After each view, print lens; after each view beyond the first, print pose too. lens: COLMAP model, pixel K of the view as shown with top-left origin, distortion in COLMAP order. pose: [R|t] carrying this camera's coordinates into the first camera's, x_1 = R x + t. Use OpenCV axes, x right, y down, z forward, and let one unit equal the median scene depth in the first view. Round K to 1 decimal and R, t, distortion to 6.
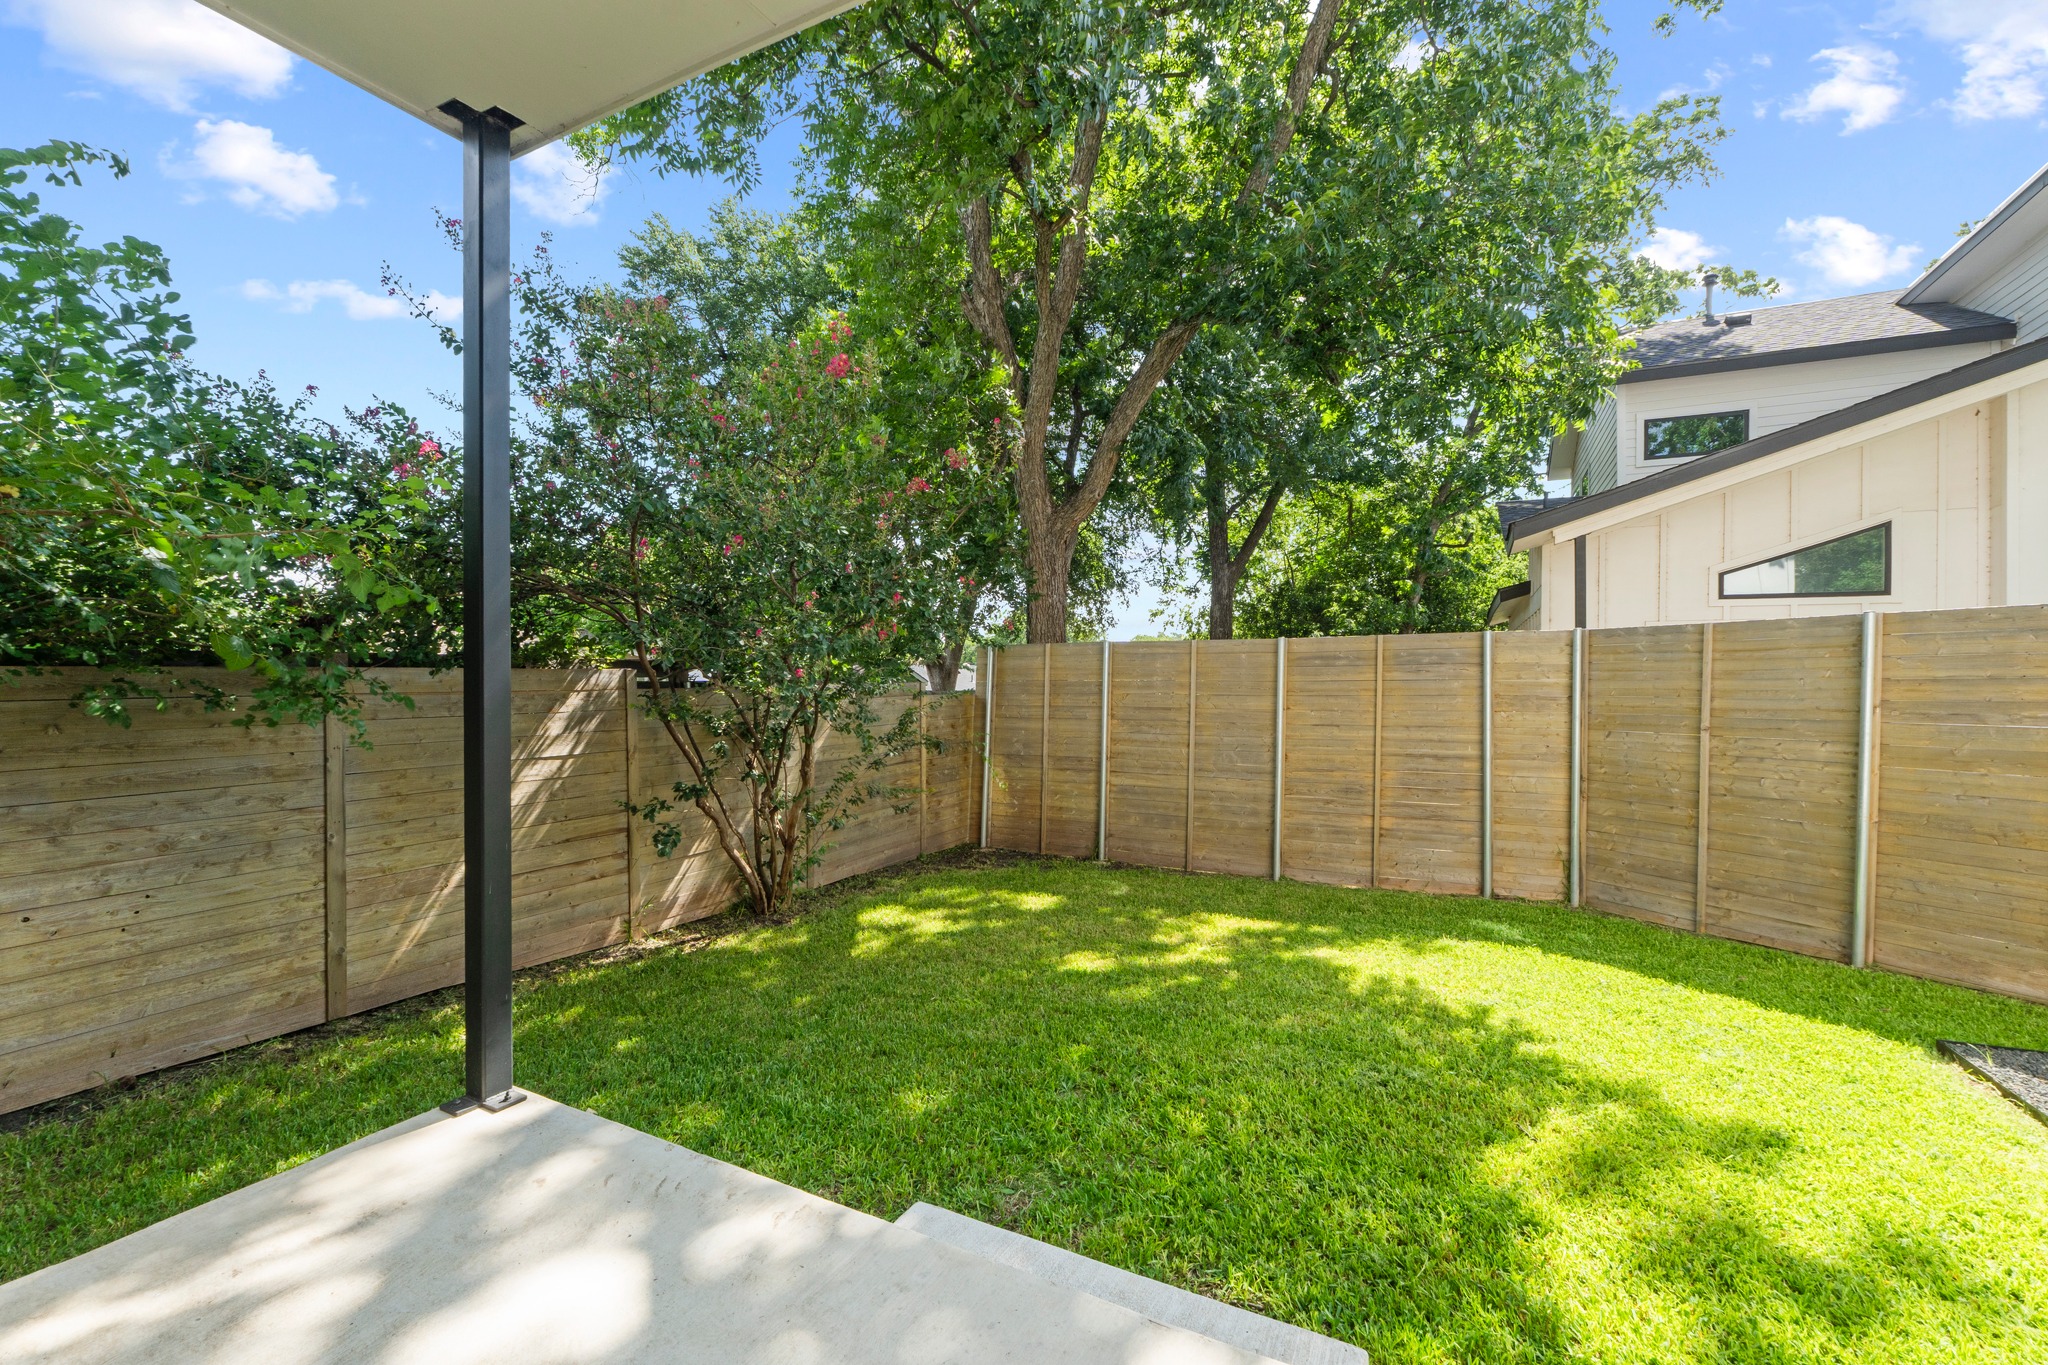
lens RADIAL K [[869.7, 0, 1019.3], [0, 869.7, 682.8], [0, 0, 1]] dist [-0.004142, -0.000262]
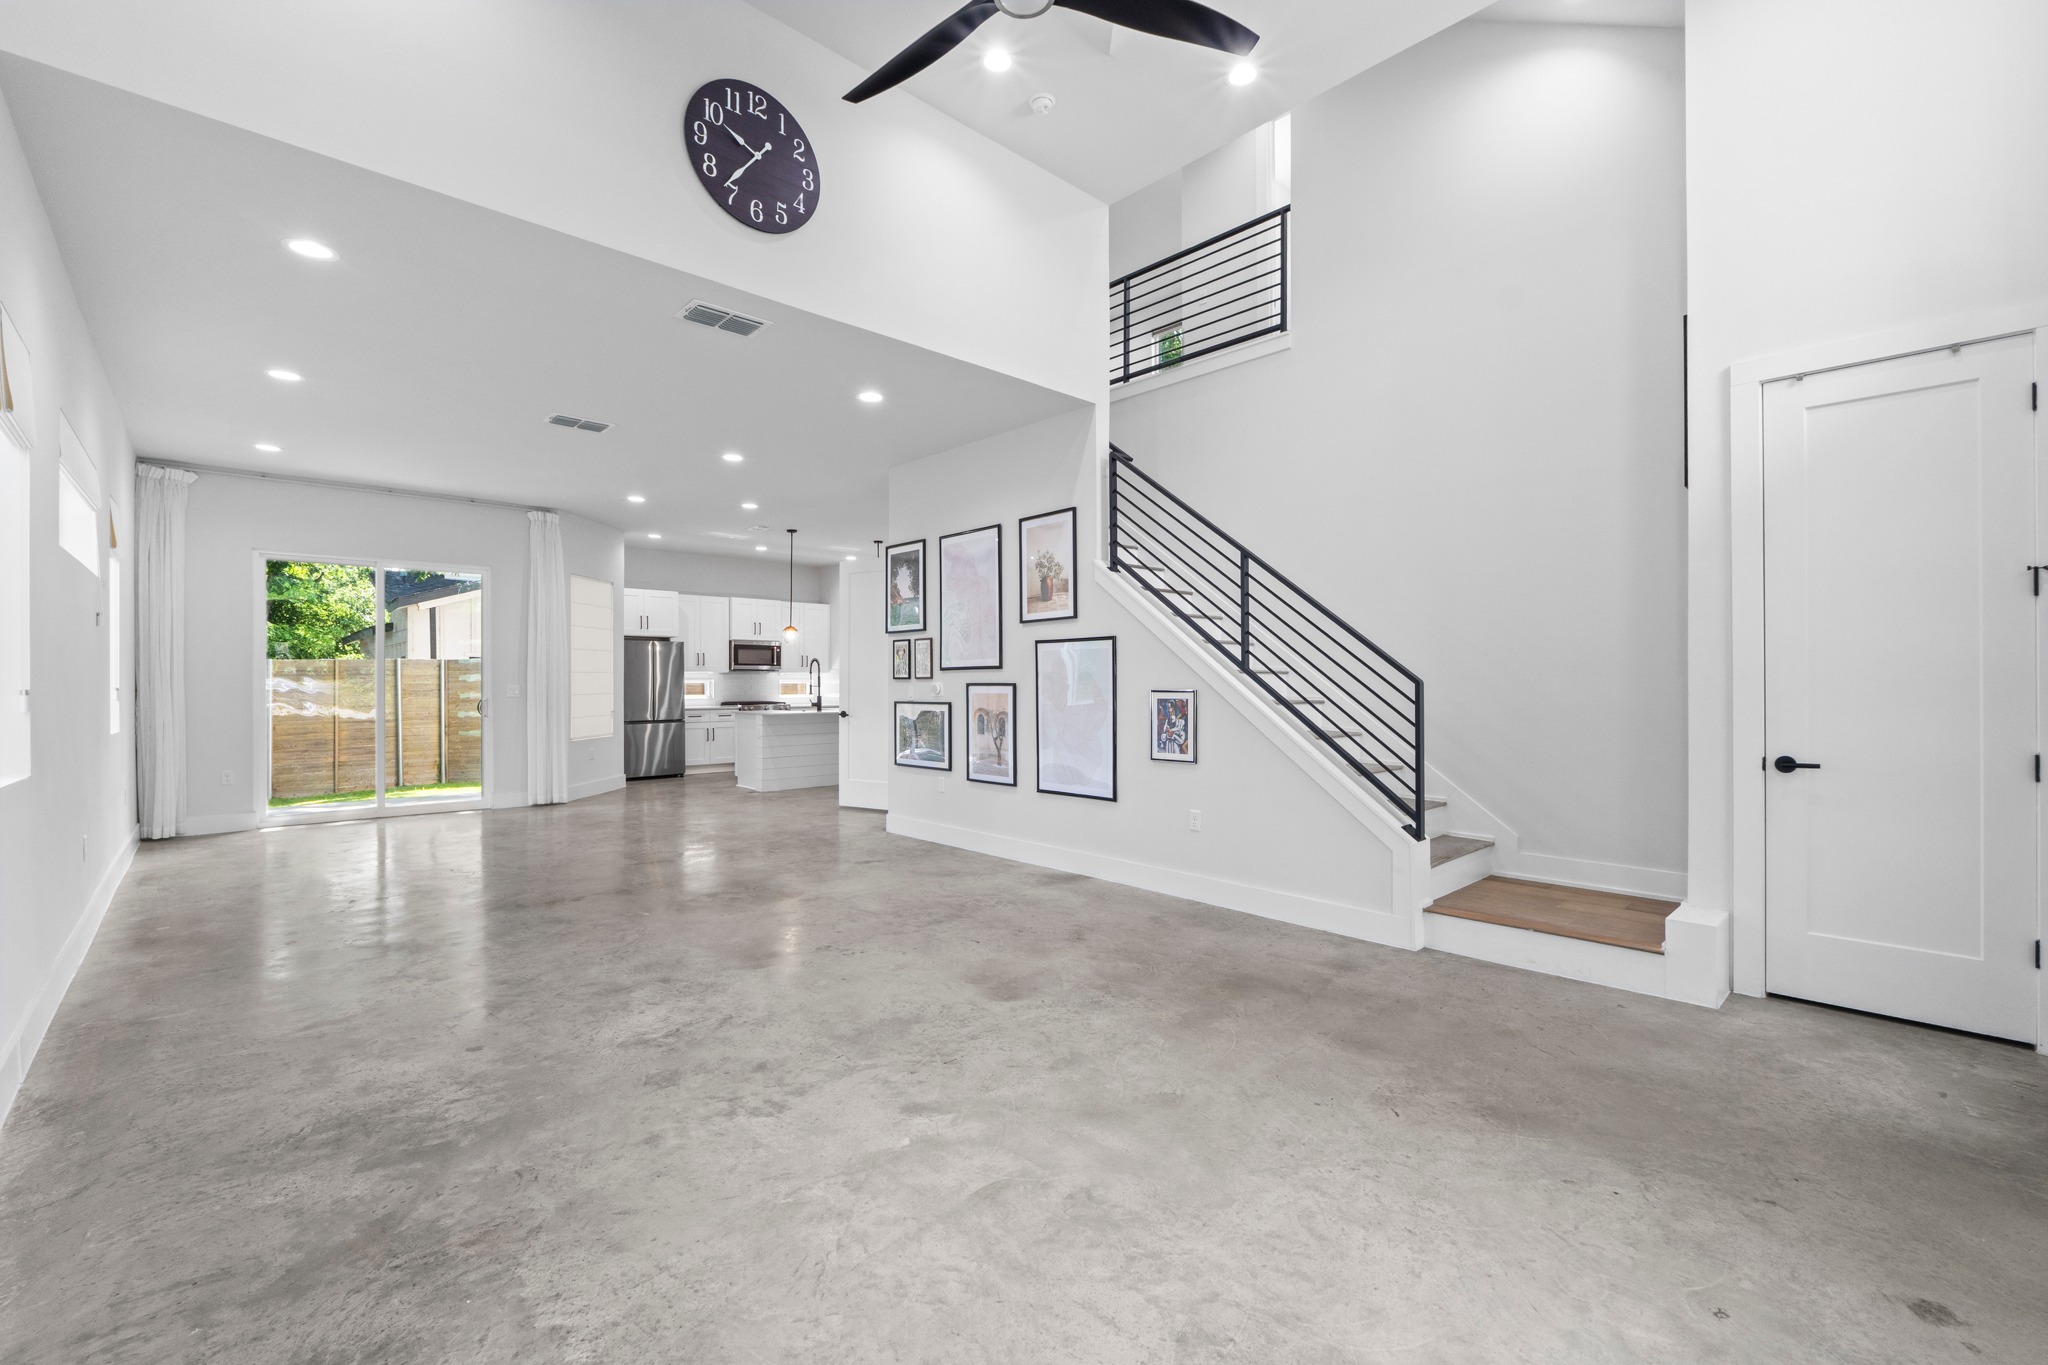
lens RADIAL K [[869.7, 0, 1019.3], [0, 869.7, 682.8], [0, 0, 1]] dist [-0.004142, -0.000262]
pose [[0.338871, -0.009447, 0.940785, -0.913052], [0.015060, 0.999876, 0.004616, 0.010686], [-0.940712, 0.012604, 0.338971, -1.099484]]
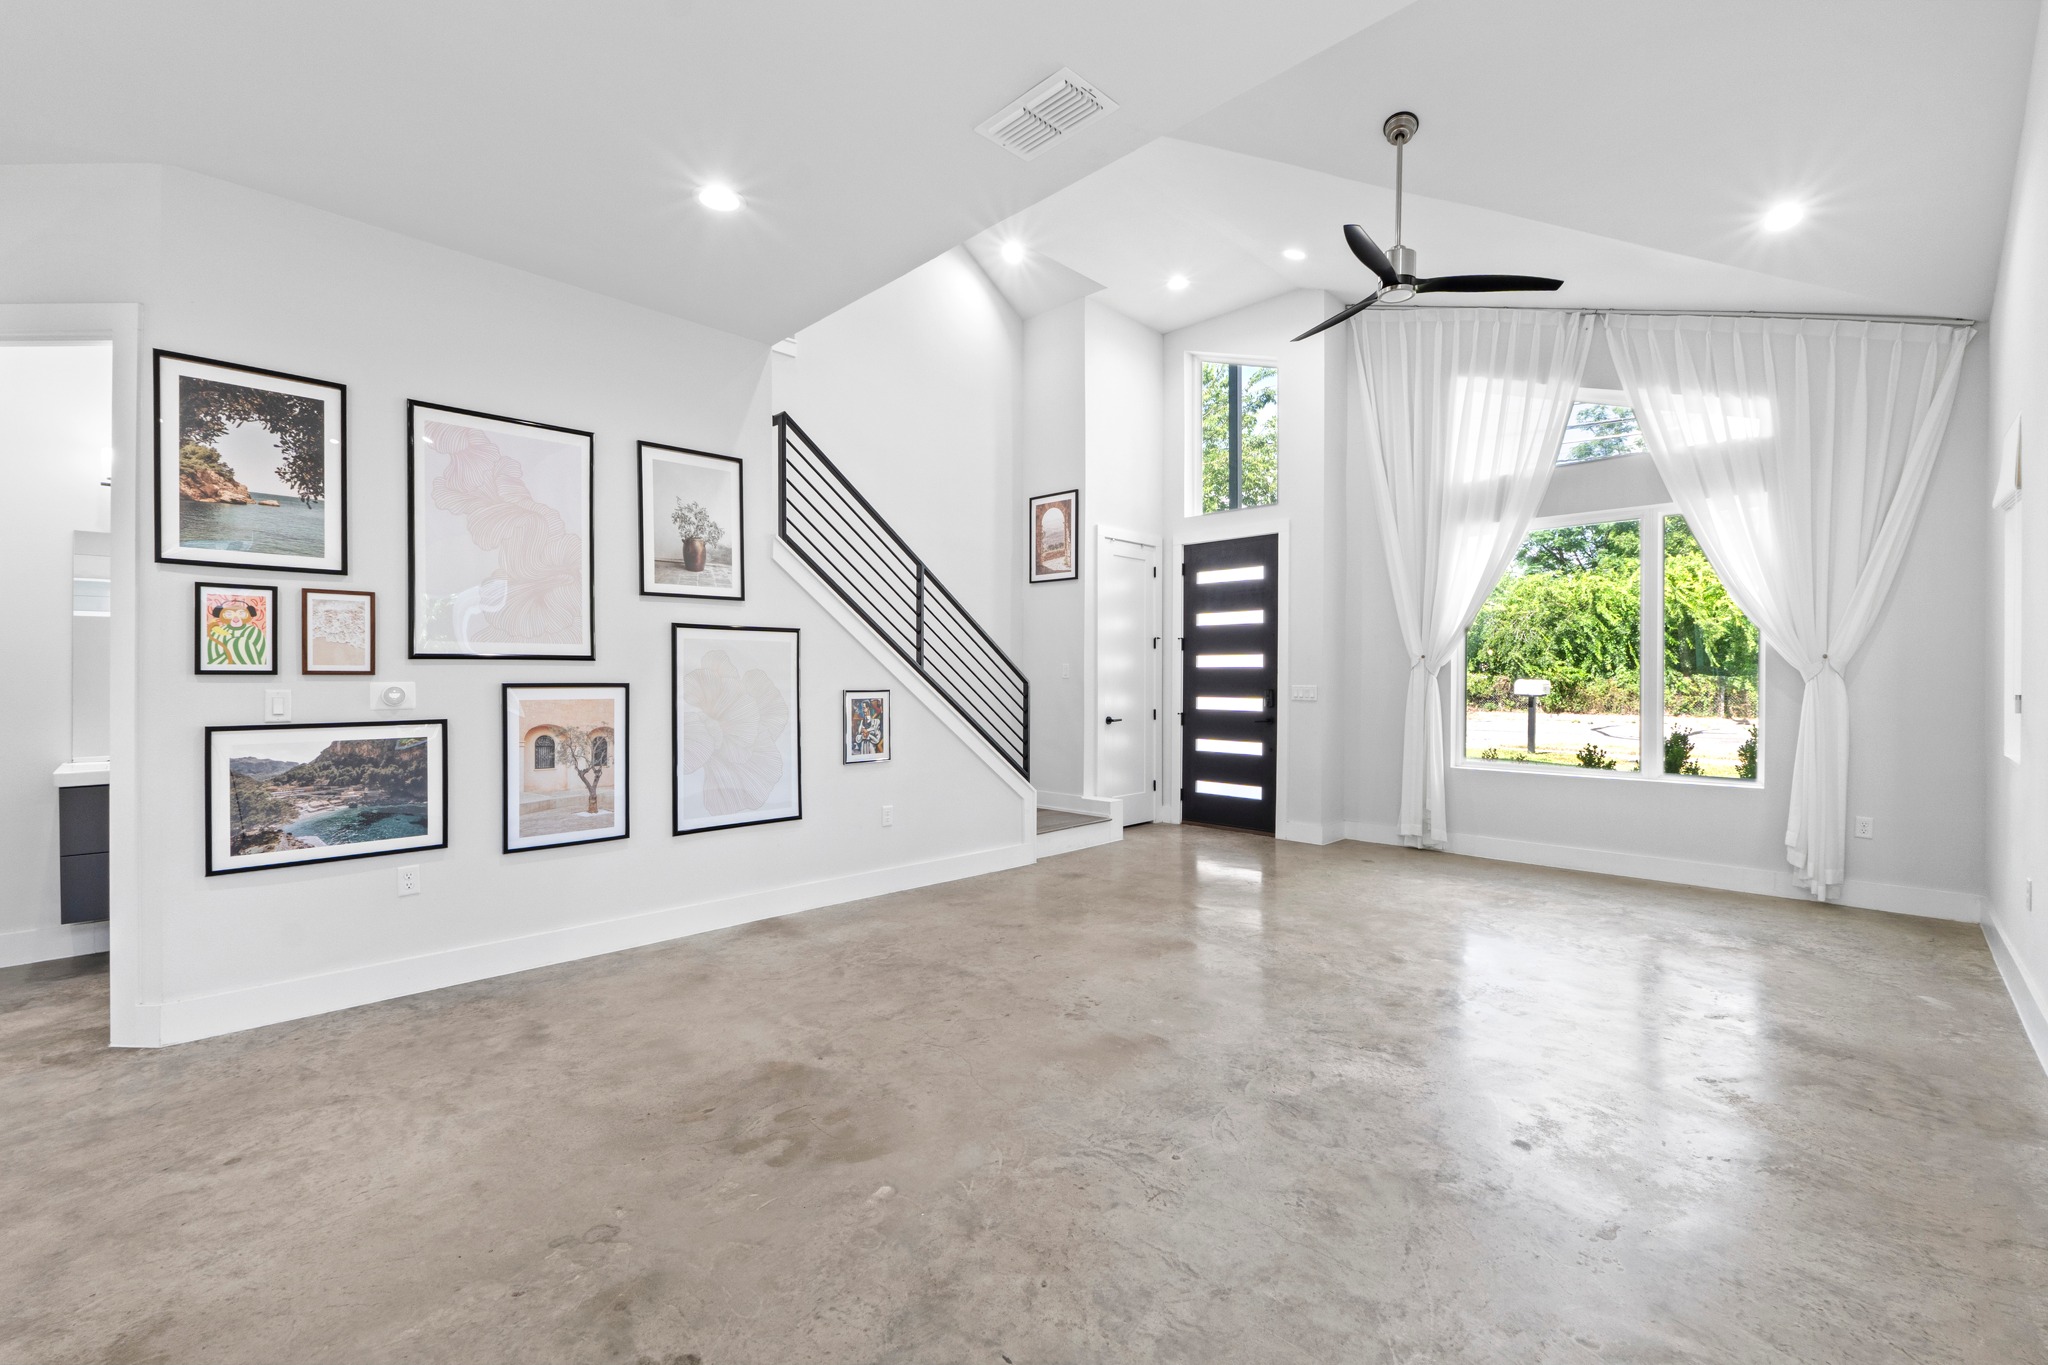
lens RADIAL K [[869.7, 0, 1019.3], [0, 869.7, 682.8], [0, 0, 1]] dist [-0.004142, -0.000262]
pose [[-0.955568, -0.011901, 0.294531, -0.534219], [-0.006856, 0.999812, 0.018156, 0.002764], [-0.294691, 0.015330, -0.955470, -0.359748]]
